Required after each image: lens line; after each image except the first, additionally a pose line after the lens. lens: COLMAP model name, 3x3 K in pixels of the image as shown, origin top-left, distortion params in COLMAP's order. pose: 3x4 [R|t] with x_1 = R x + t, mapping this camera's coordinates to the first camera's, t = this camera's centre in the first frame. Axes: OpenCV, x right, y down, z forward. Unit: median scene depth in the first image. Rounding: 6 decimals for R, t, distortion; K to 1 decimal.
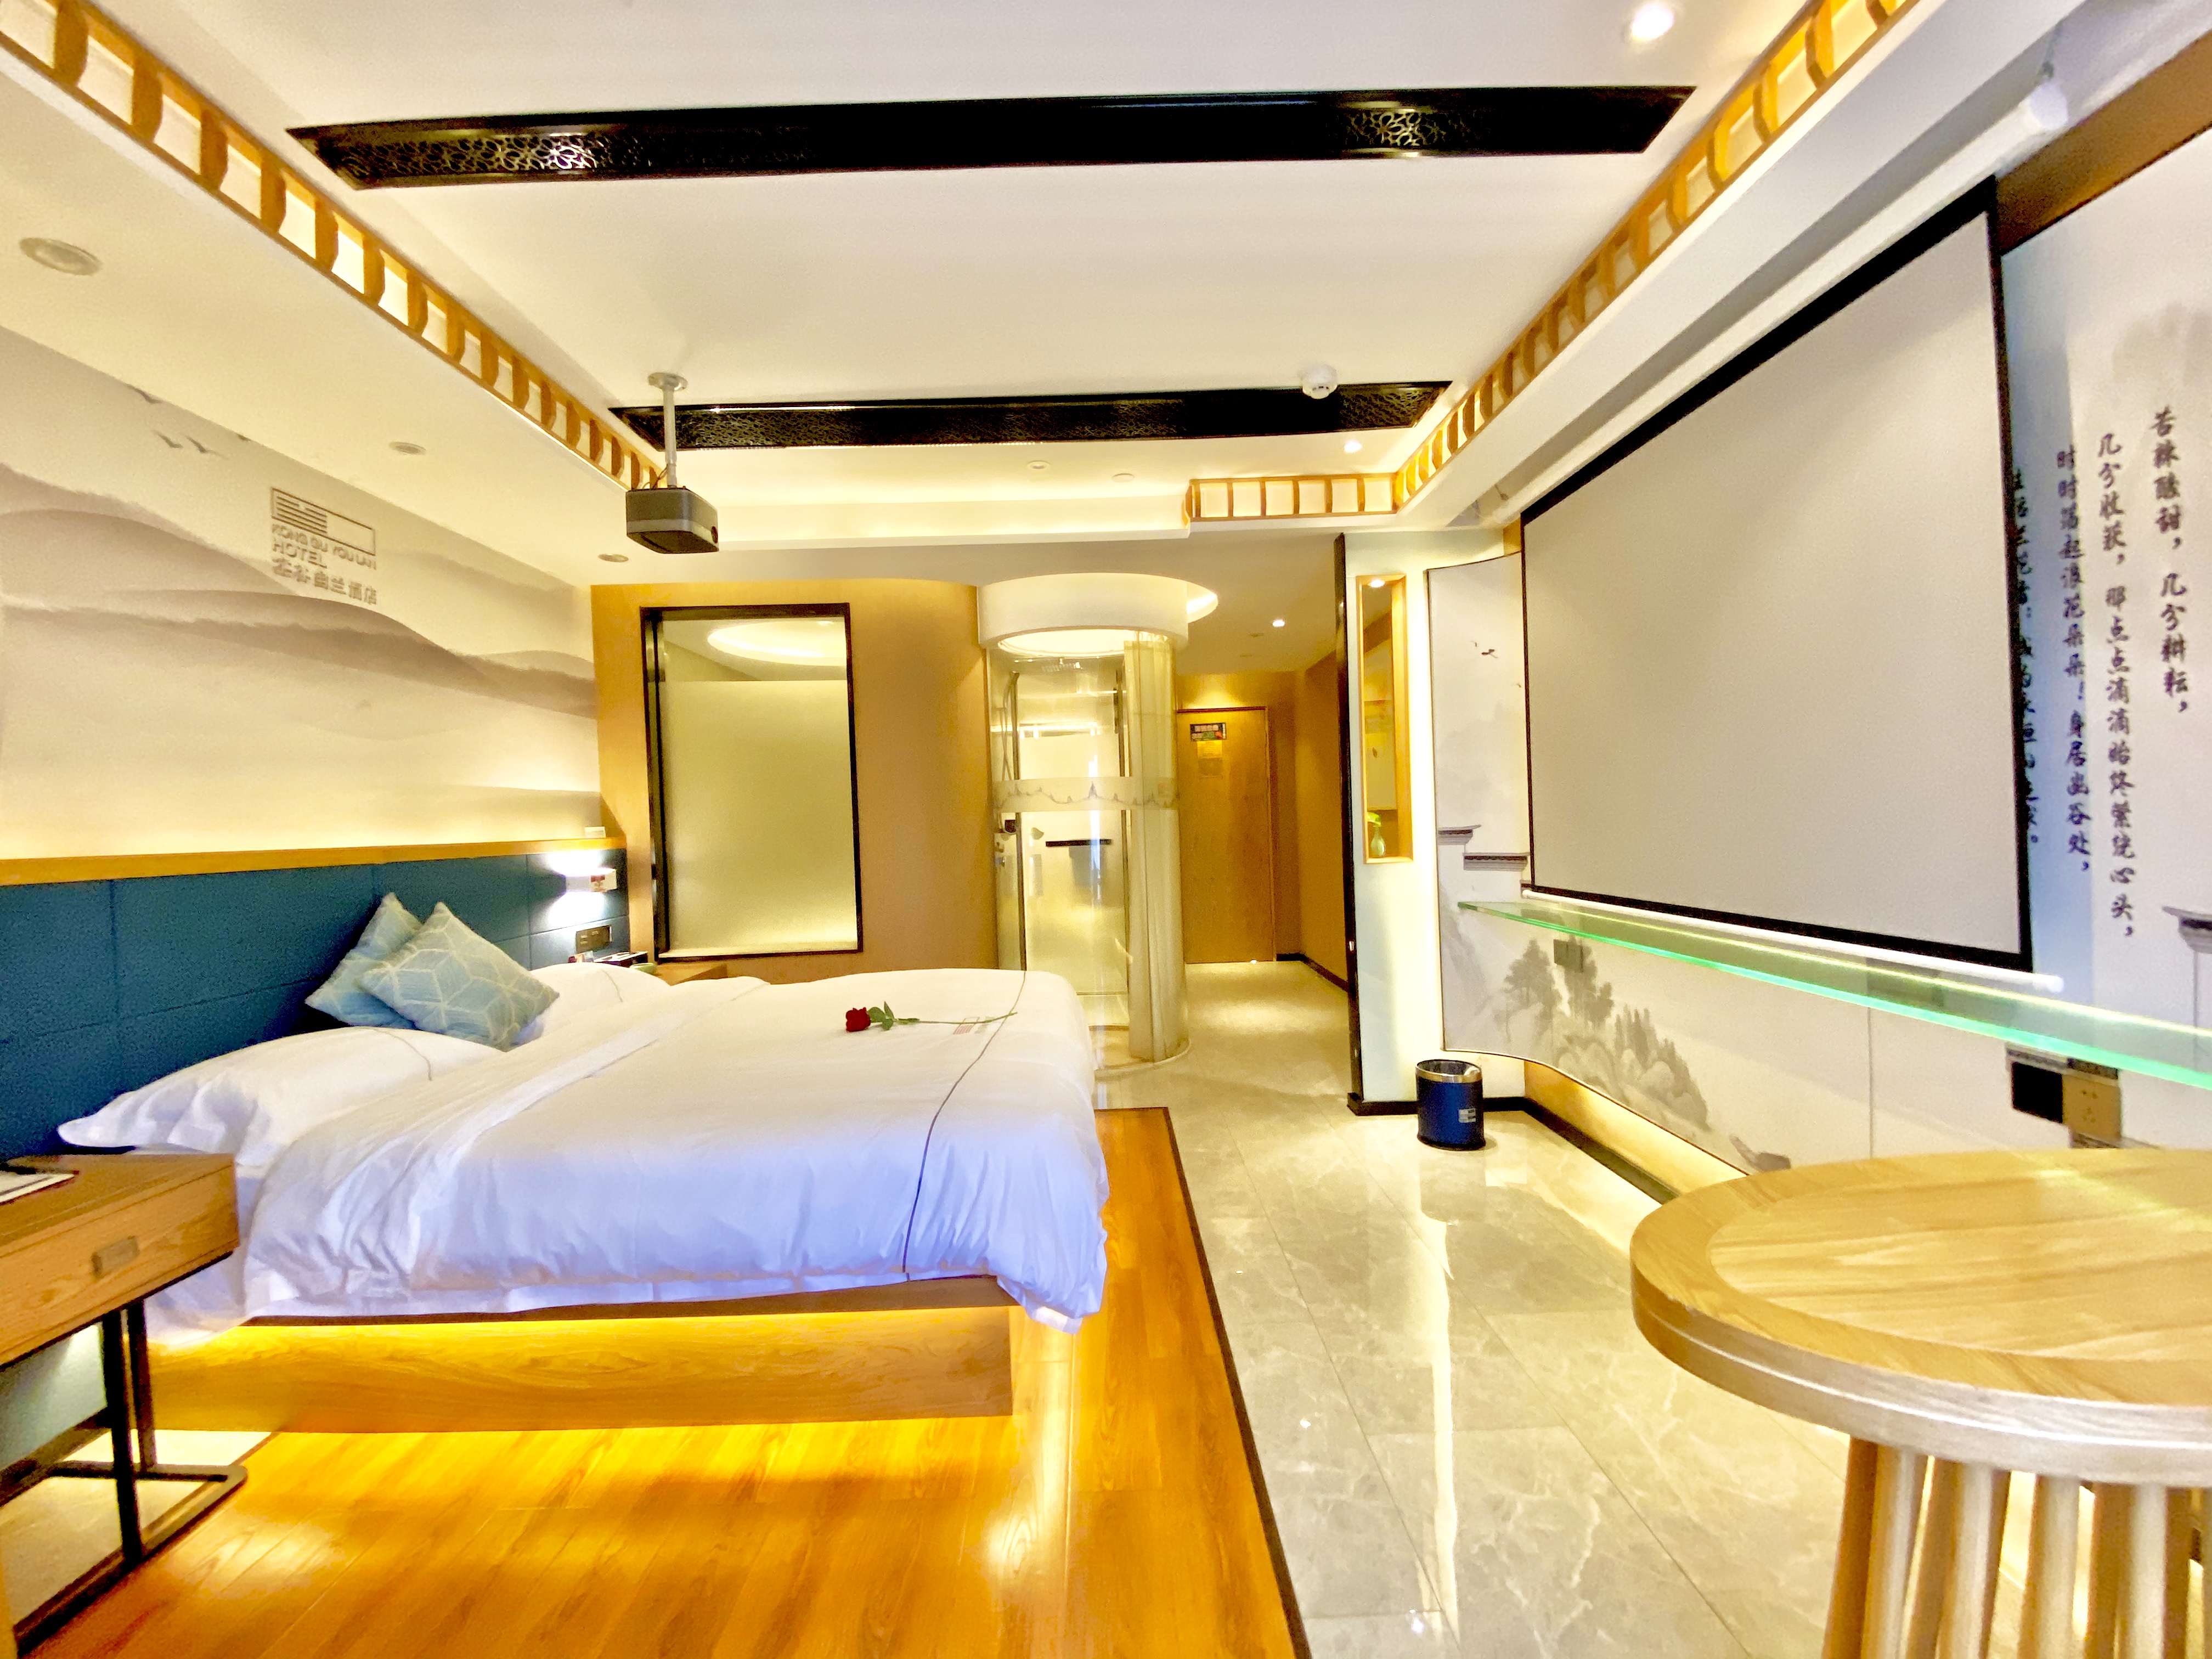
lens RADIAL K [[923.4, 0, 1106.0], [0, 923.4, 829.5], [0, 0, 1]] dist [0.001167, -0.012278]
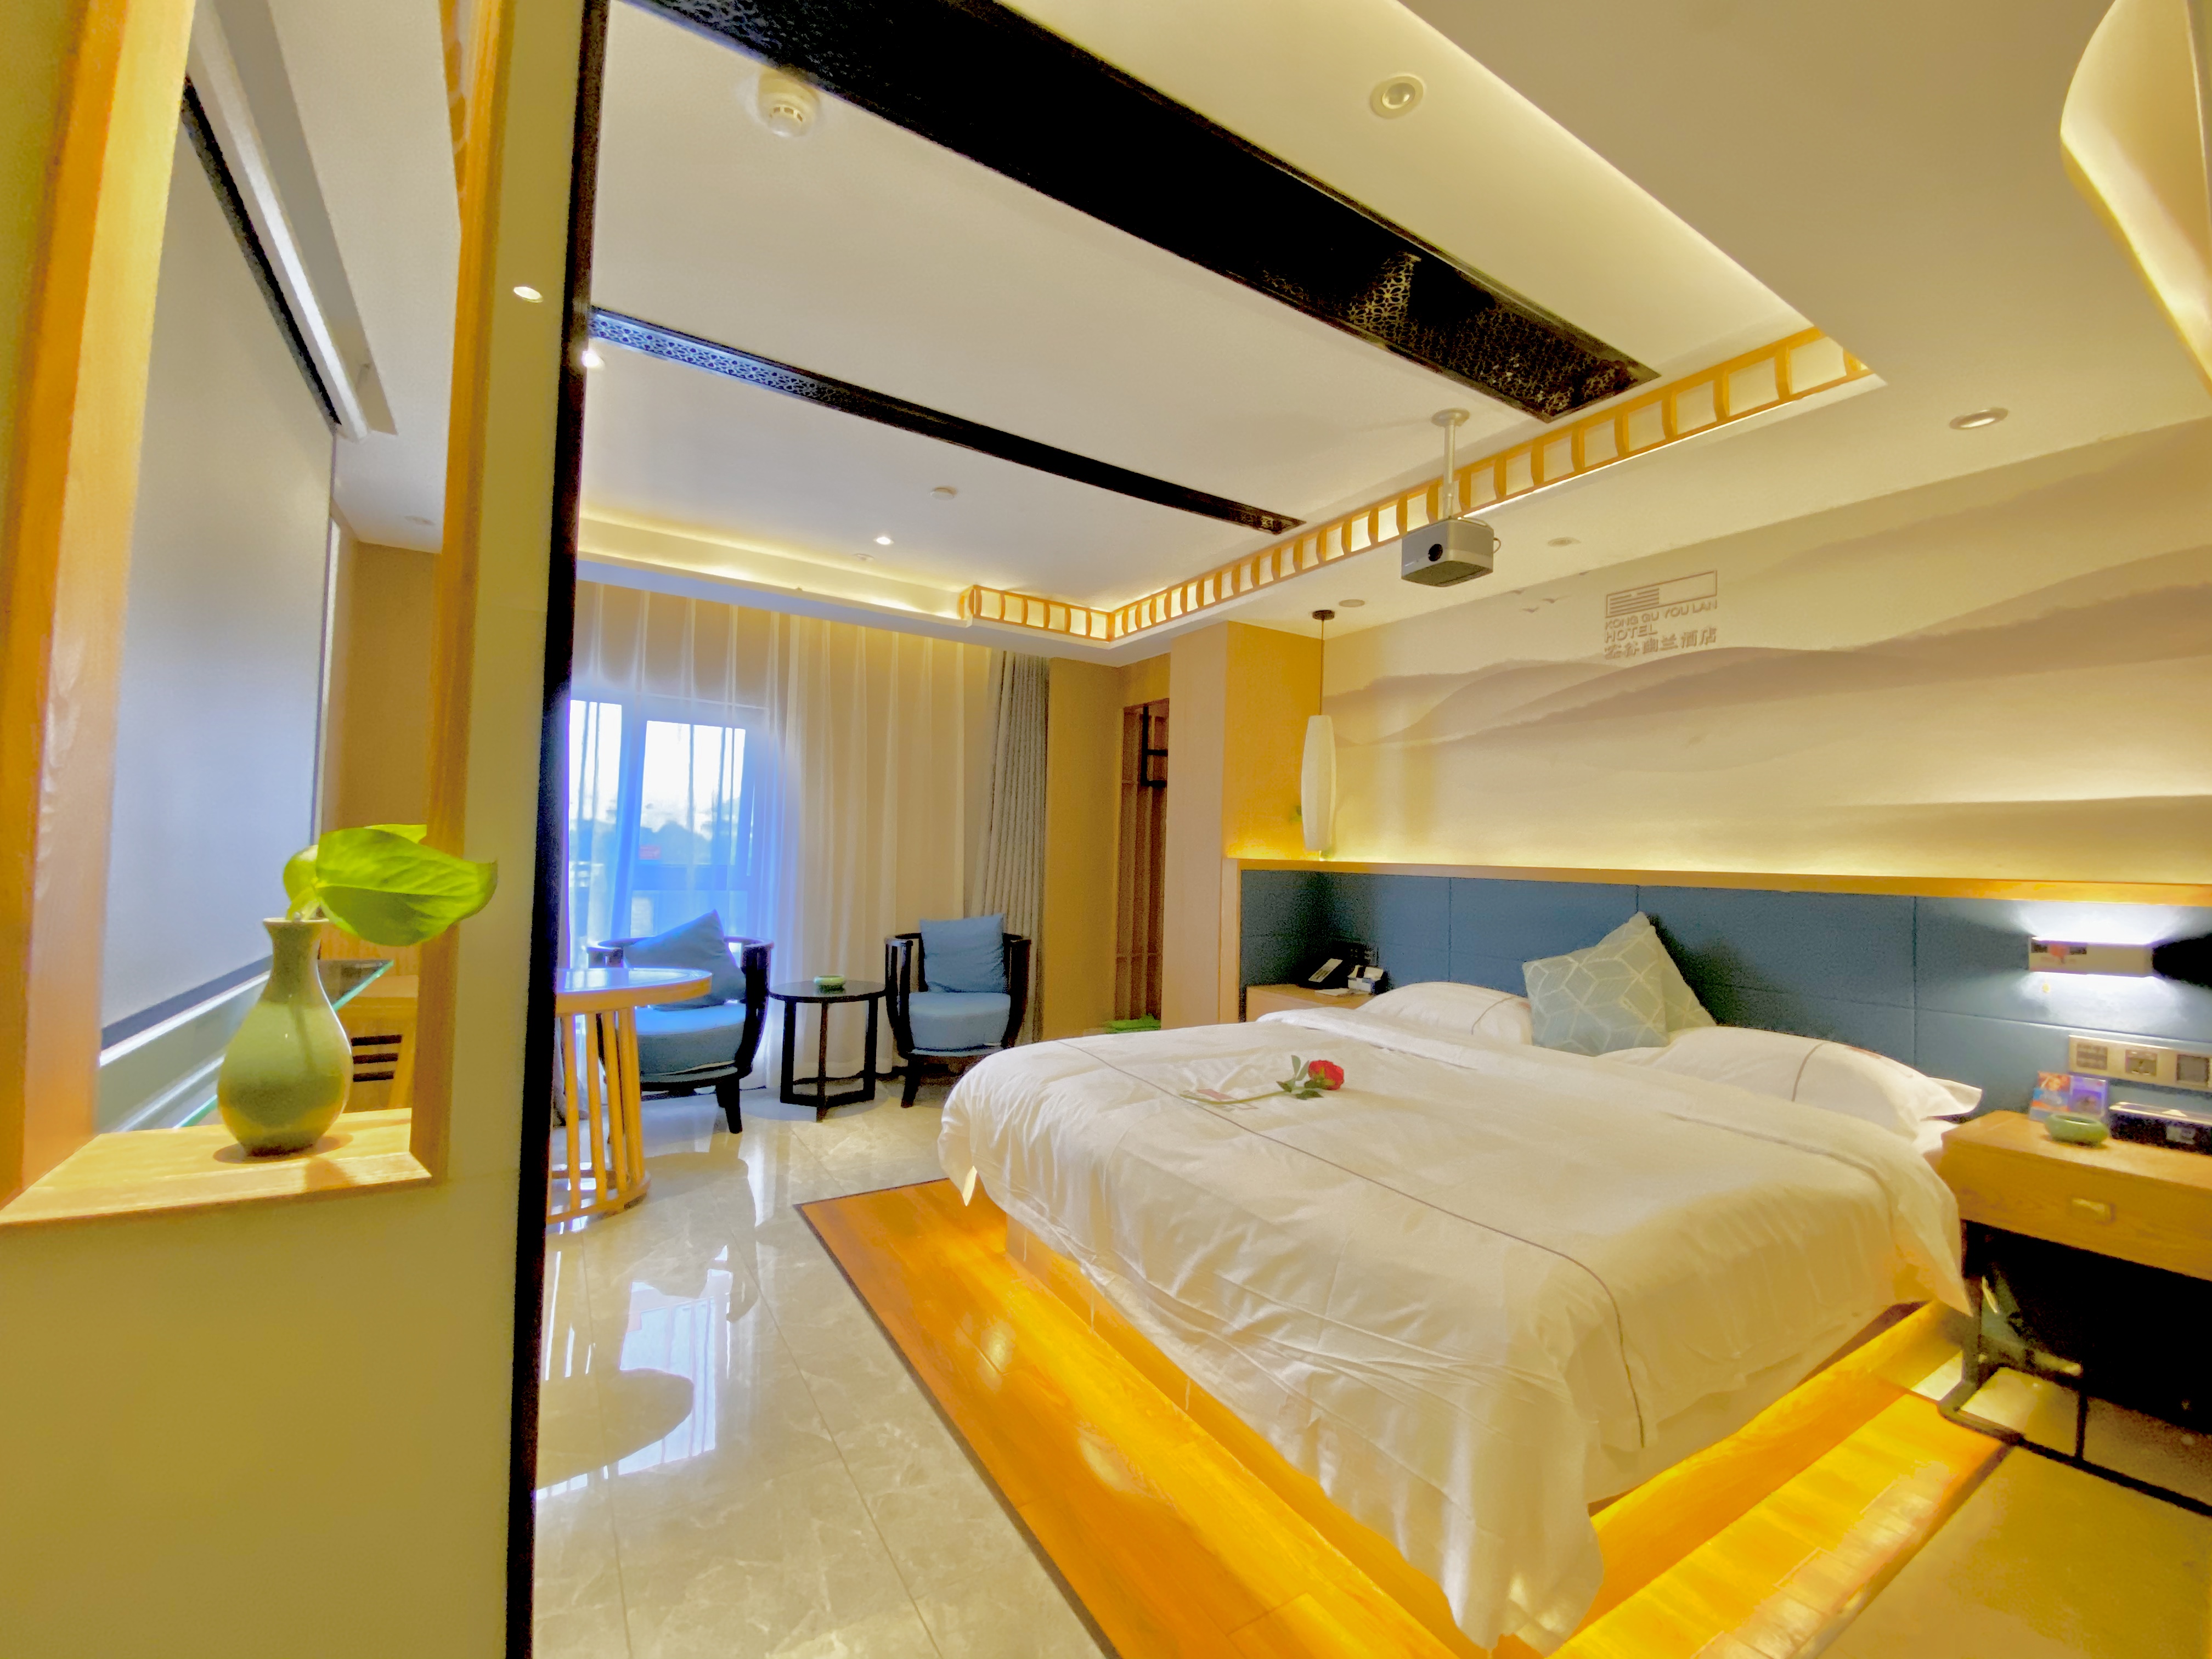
lens RADIAL K [[923.4, 0, 1106.0], [0, 923.4, 829.5], [0, 0, 1]] dist [0.001167, -0.012278]
pose [[-0.865552, -0.003543, -0.500807, 0.360349], [-0.003111, 0.999994, -0.001697, -0.028393], [0.500810, 0.000089, -0.865557, 1.686585]]
